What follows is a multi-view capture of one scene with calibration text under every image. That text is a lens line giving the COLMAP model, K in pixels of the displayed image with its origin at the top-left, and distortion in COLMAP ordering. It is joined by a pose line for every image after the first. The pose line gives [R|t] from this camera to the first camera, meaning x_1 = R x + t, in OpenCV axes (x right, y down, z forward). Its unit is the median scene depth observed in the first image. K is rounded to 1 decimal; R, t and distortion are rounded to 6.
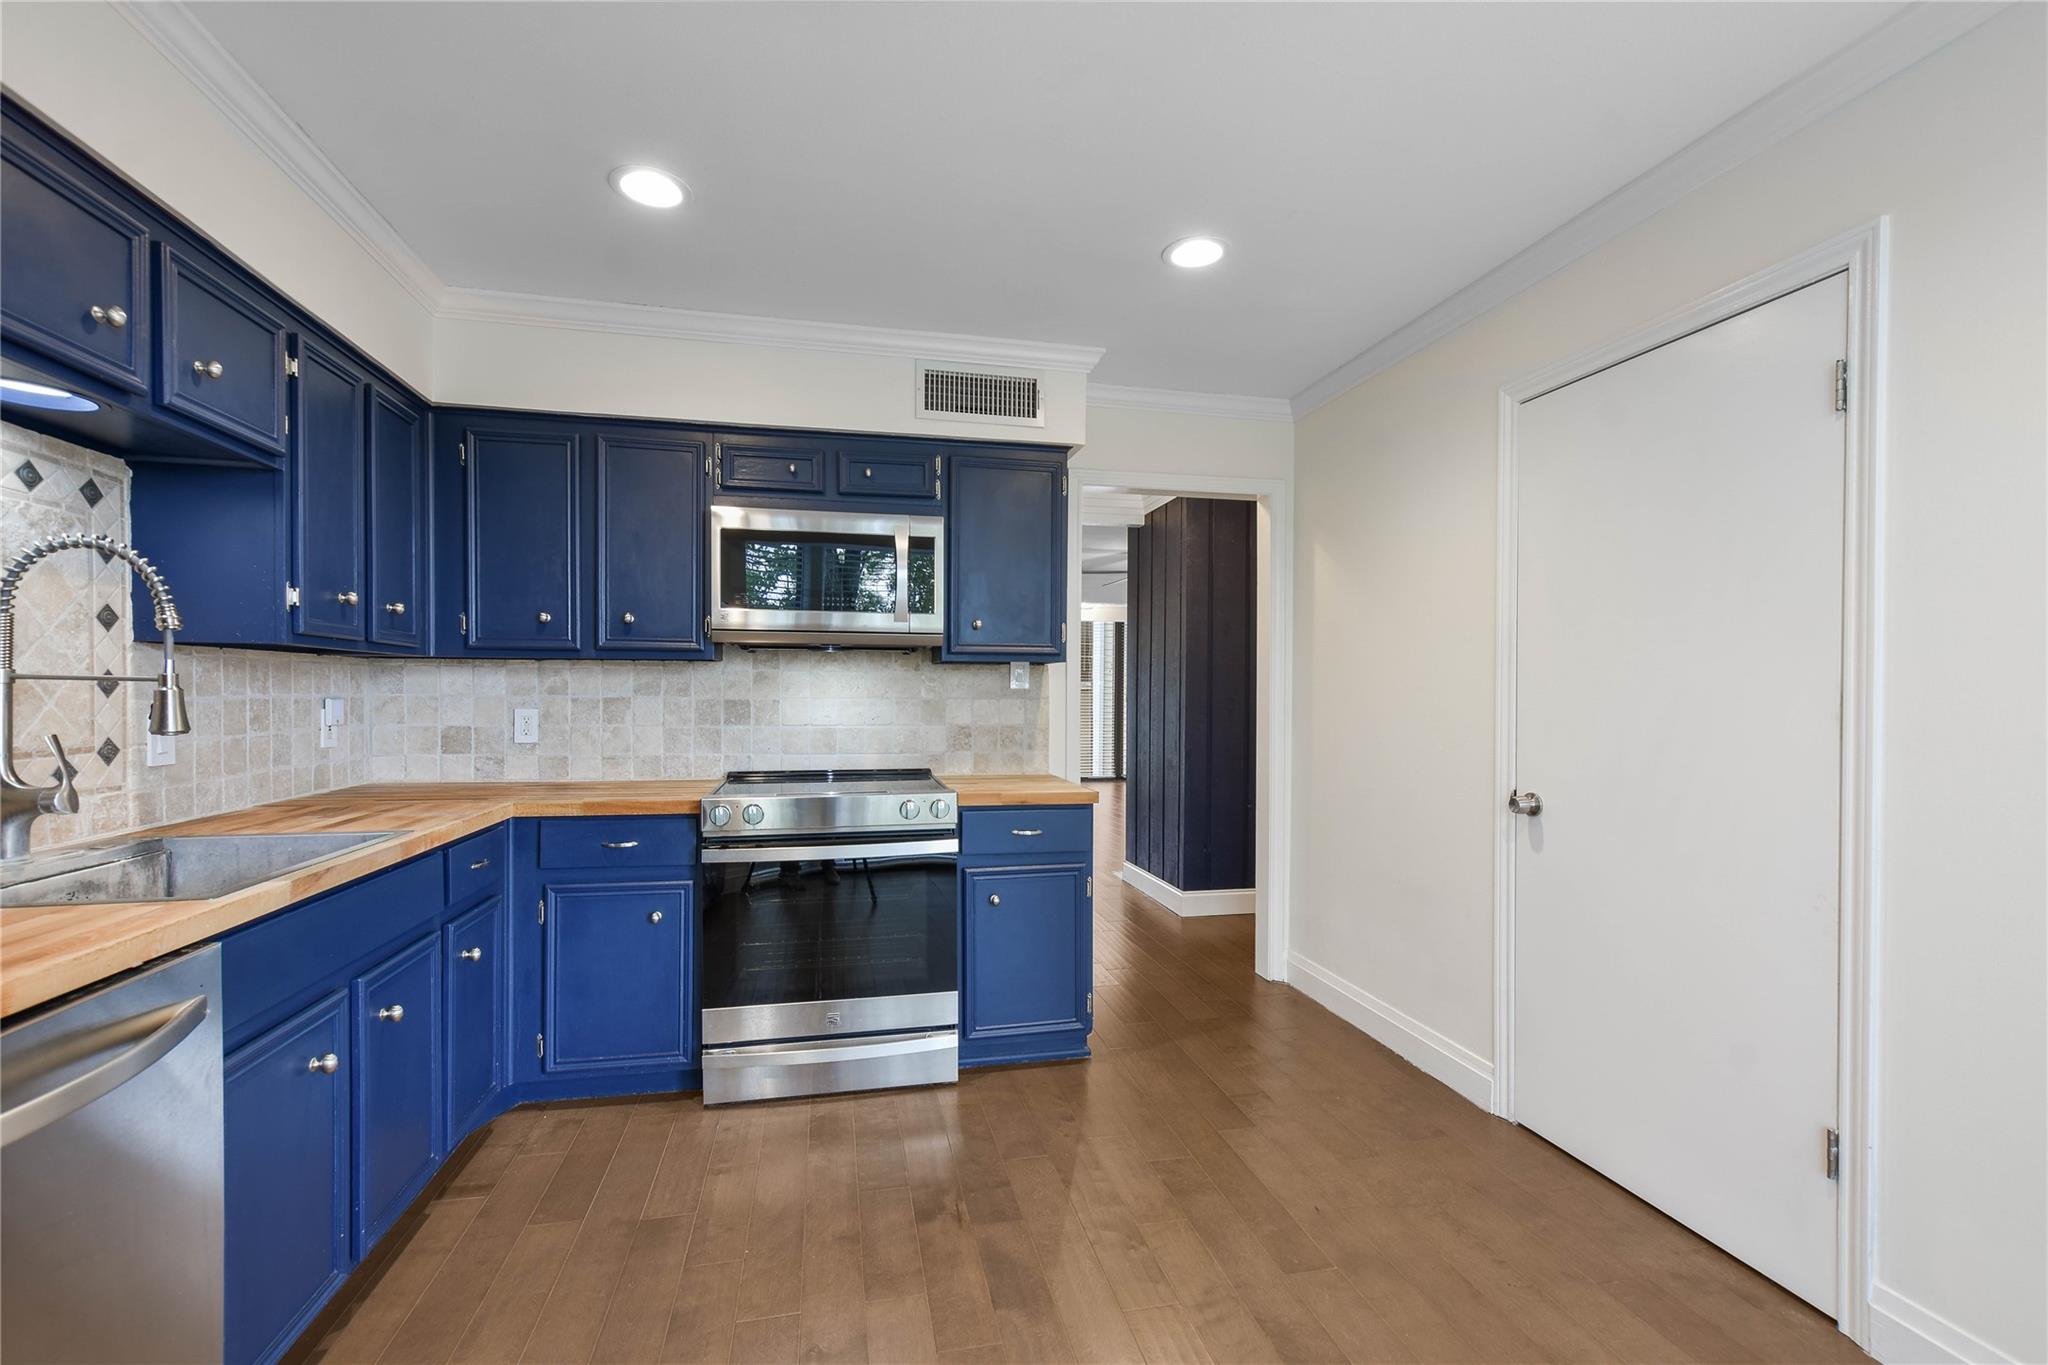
lens RADIAL K [[878.2, 0, 1020.2], [0, 878.2, 701.8], [0, 0, 1]] dist [-0.000810, 0.006368]
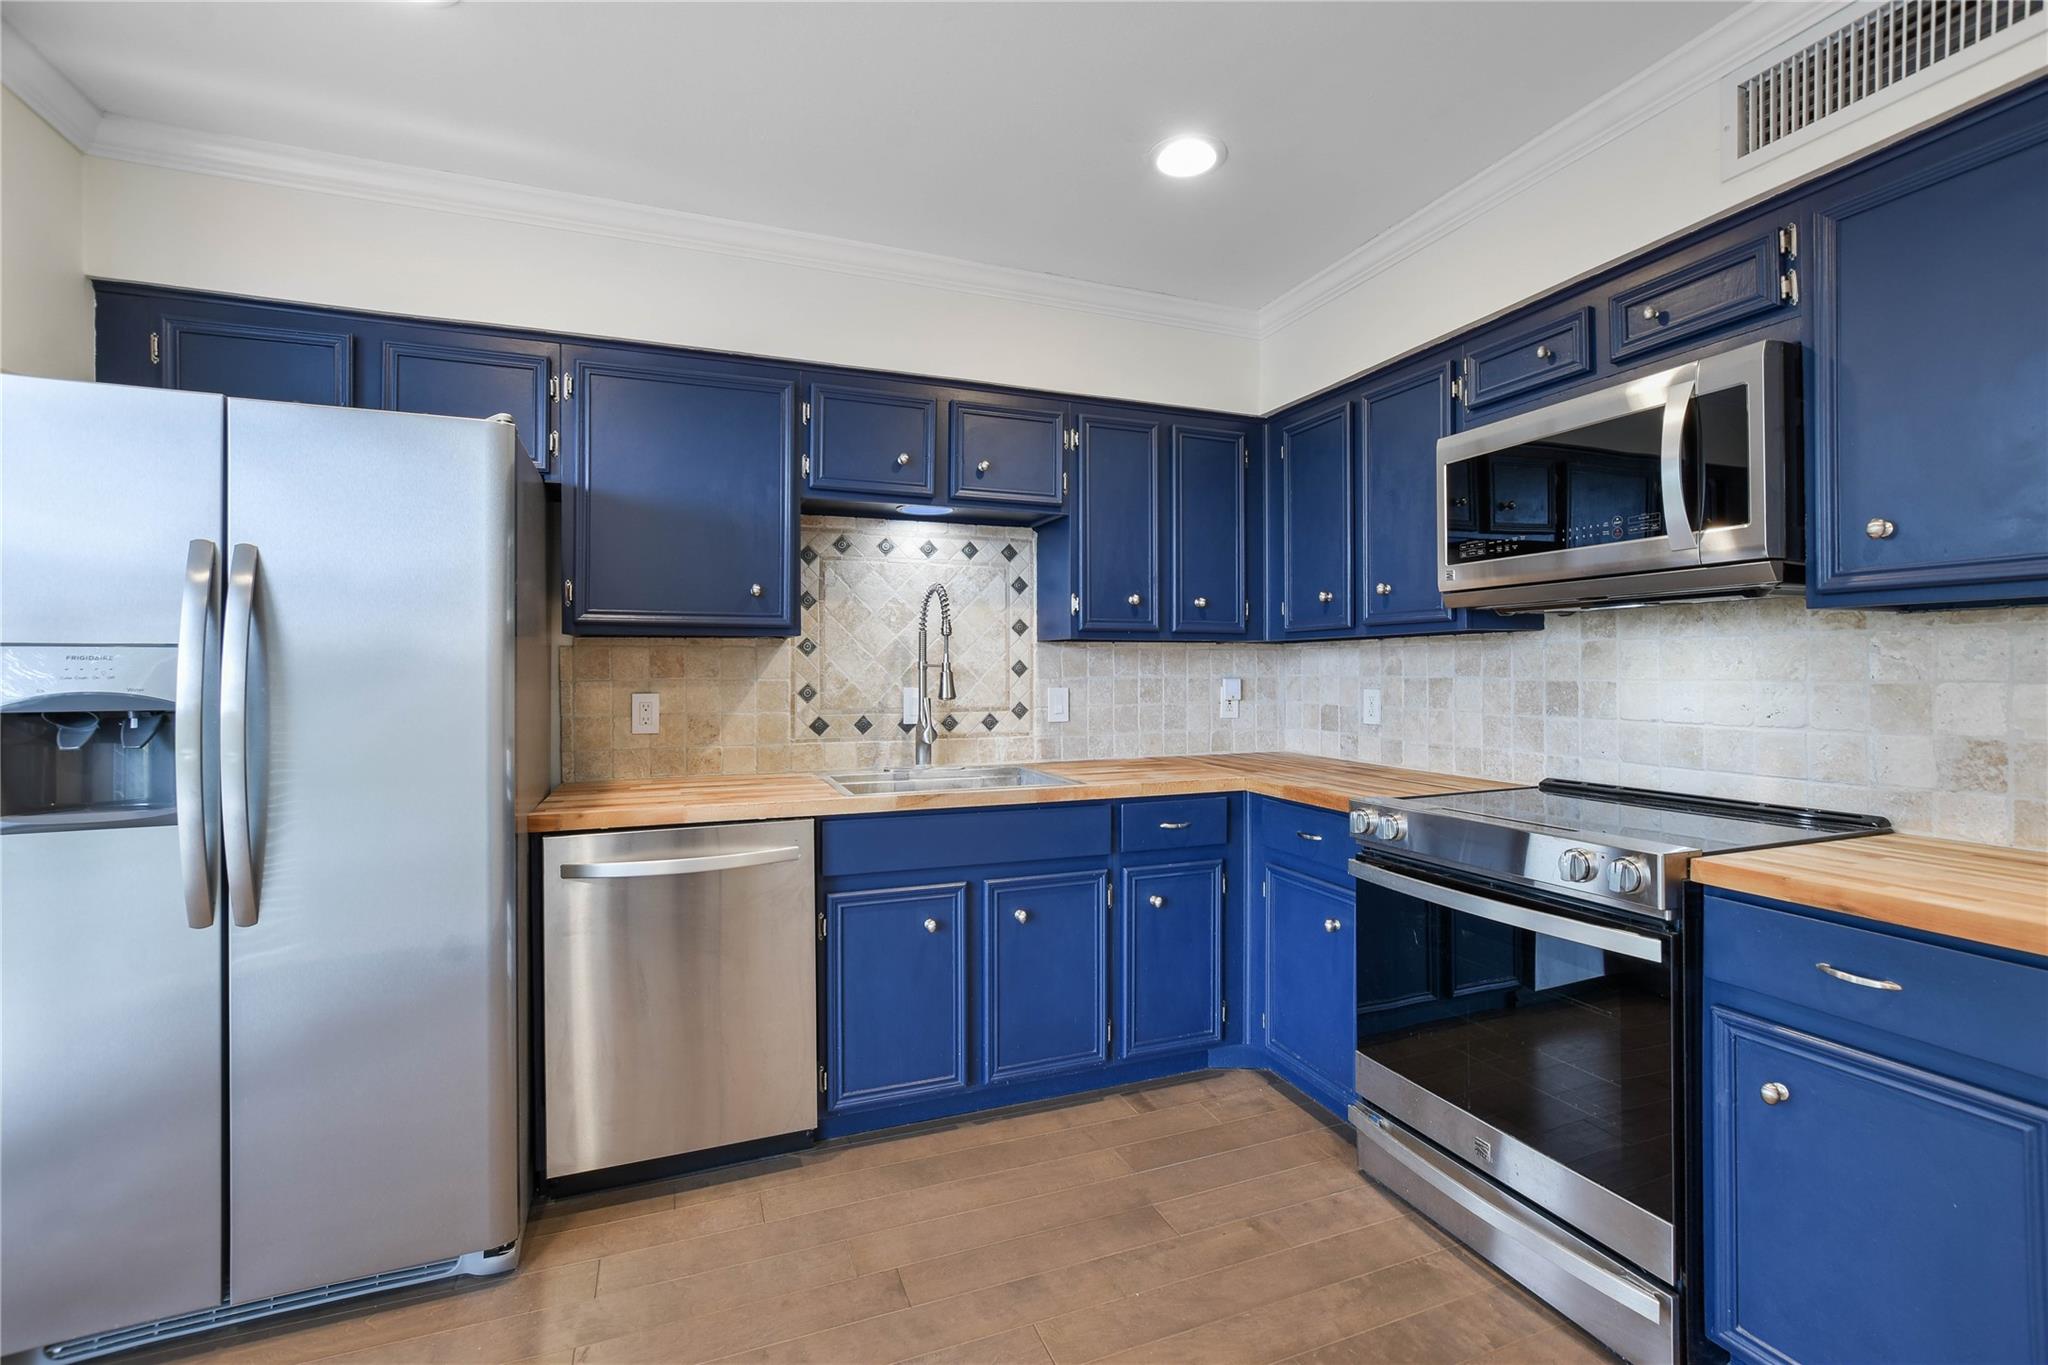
lens RADIAL K [[899.4, 0, 1039.4], [0, 899.4, 668.0], [0, 0, 1]] dist [-0.016872, 0.008094]
pose [[0.162699, -0.008901, -0.986636, 0.433385], [-0.006883, 0.999925, -0.010156, -0.003684], [0.986652, 0.008443, 0.162625, 0.558564]]
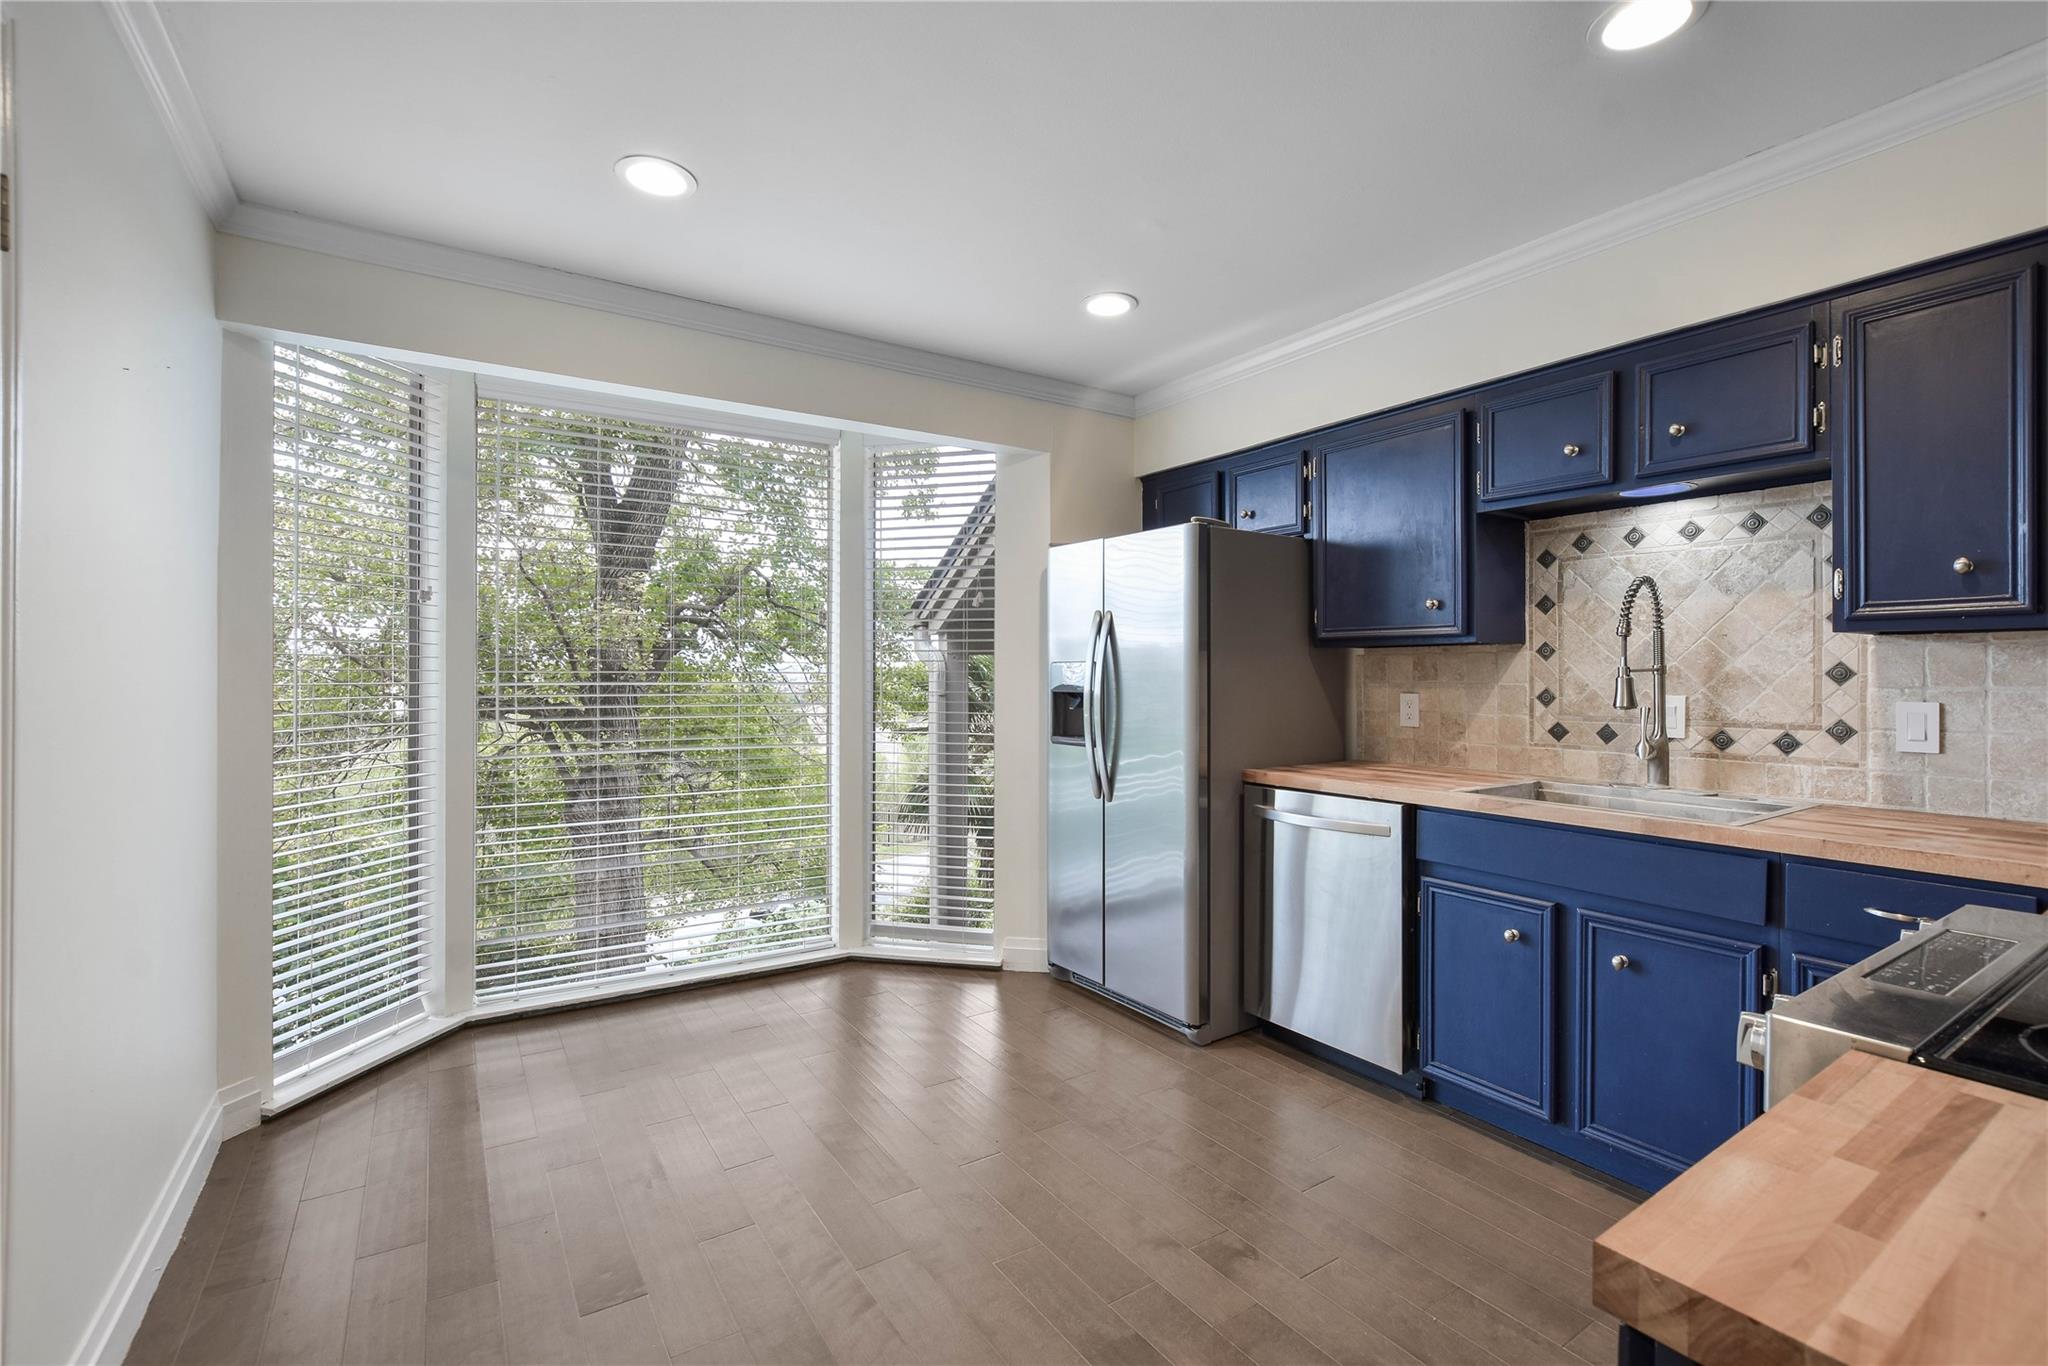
lens RADIAL K [[899.4, 0, 1039.4], [0, 899.4, 668.5], [0, 0, 1]] dist [-0.016872, 0.008094]
pose [[-0.931205, -0.010173, -0.364354, 0.278864], [-0.011556, 0.999932, 0.001614, -0.012272], [0.364313, 0.005713, -0.931259, 1.244689]]
